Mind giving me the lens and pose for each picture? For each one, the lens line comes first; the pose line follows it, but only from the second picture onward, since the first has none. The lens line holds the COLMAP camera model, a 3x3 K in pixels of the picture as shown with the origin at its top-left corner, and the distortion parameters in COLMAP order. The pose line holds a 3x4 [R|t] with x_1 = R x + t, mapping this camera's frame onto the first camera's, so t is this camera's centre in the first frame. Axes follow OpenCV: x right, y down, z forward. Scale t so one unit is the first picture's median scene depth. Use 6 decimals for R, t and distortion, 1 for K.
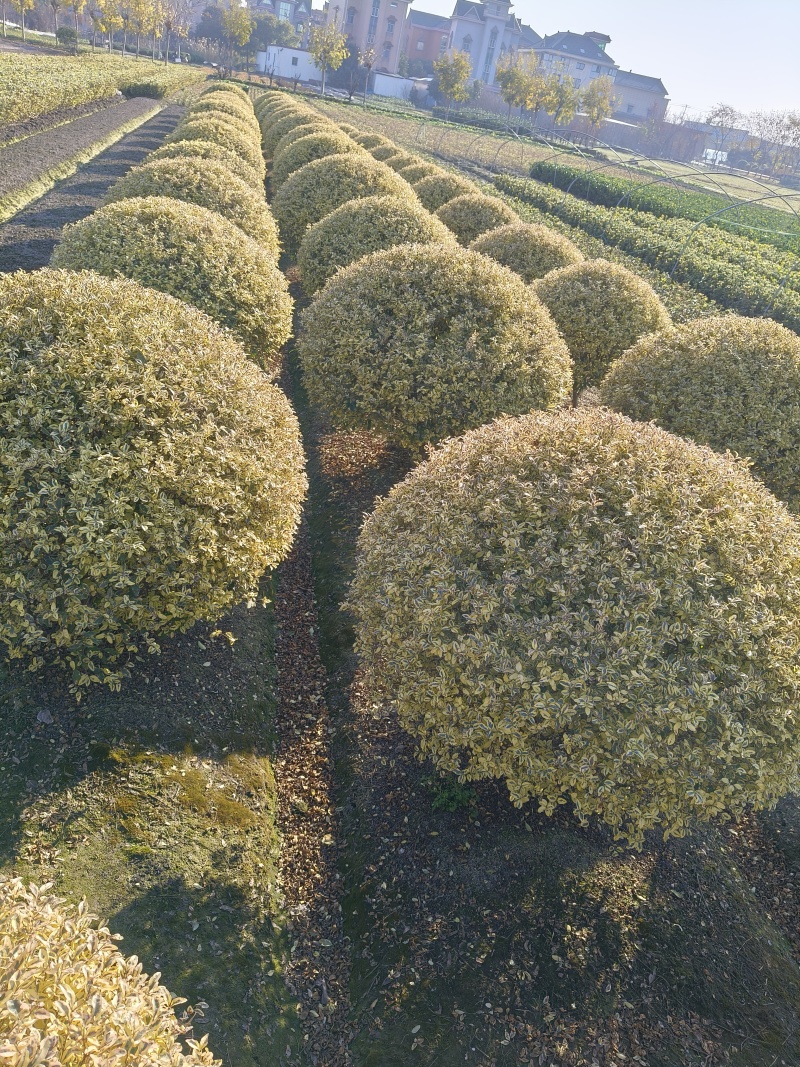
lens RADIAL K [[816.8, 0, 400.0], [0, 816.8, 533.5], [0, 0, 1]] dist [-0.005703, -0.006641]
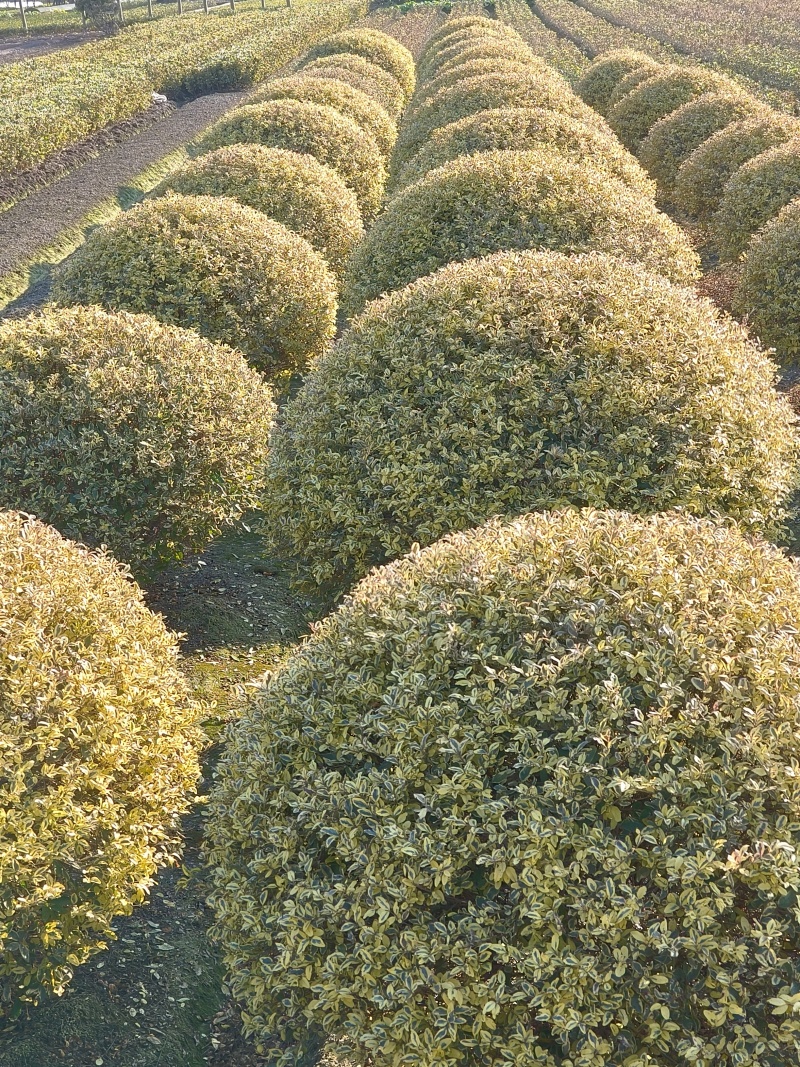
lens RADIAL K [[1765.4, 0, 400.0], [0, 1765.4, 533.5], [0, 0, 1]] dist [0.035402, -0.041562]
pose [[0.945802, -0.179960, -0.270319, 0.017385], [0.126297, 0.970717, -0.204347, -0.067179], [0.299177, 0.159131, 0.940835, 0.112325]]
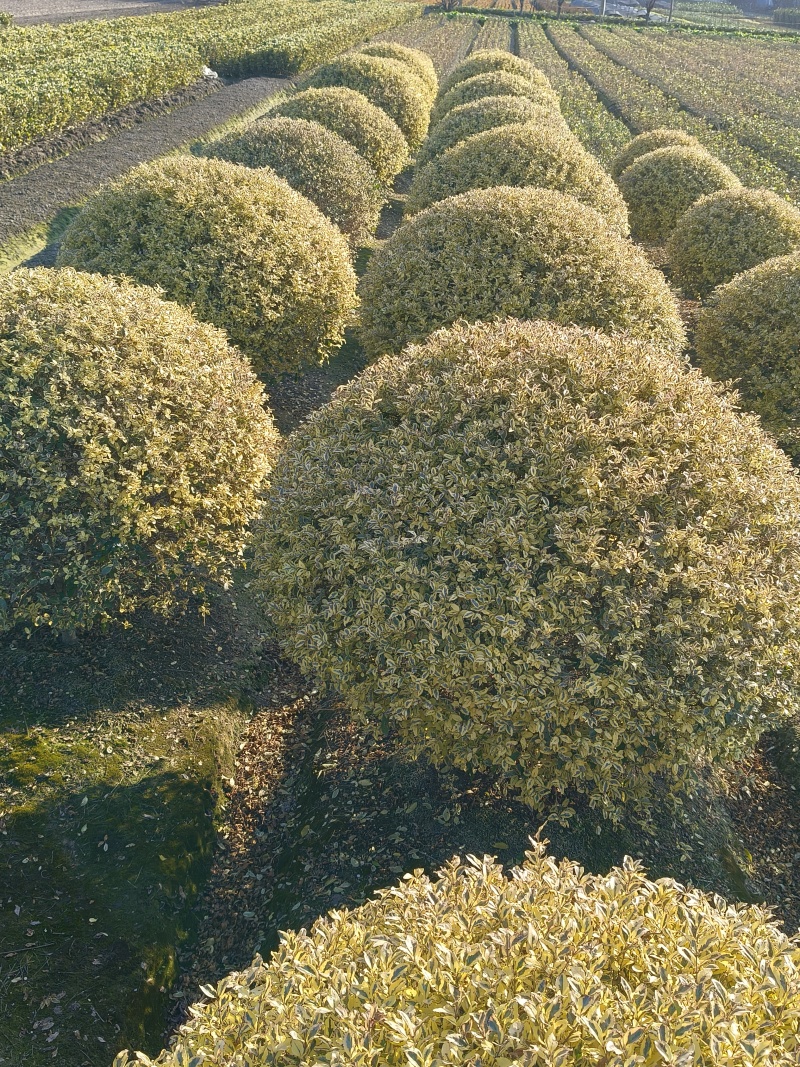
lens RADIAL K [[1026.5, 0, 400.0], [0, 1026.5, 533.5], [0, 0, 1]] dist [0.234551, -0.790688]
pose [[0.961302, 0.016728, -0.274990, -0.039604], [-0.024088, 0.999436, -0.023409, -0.227561], [0.274443, 0.029127, 0.961162, 0.388822]]
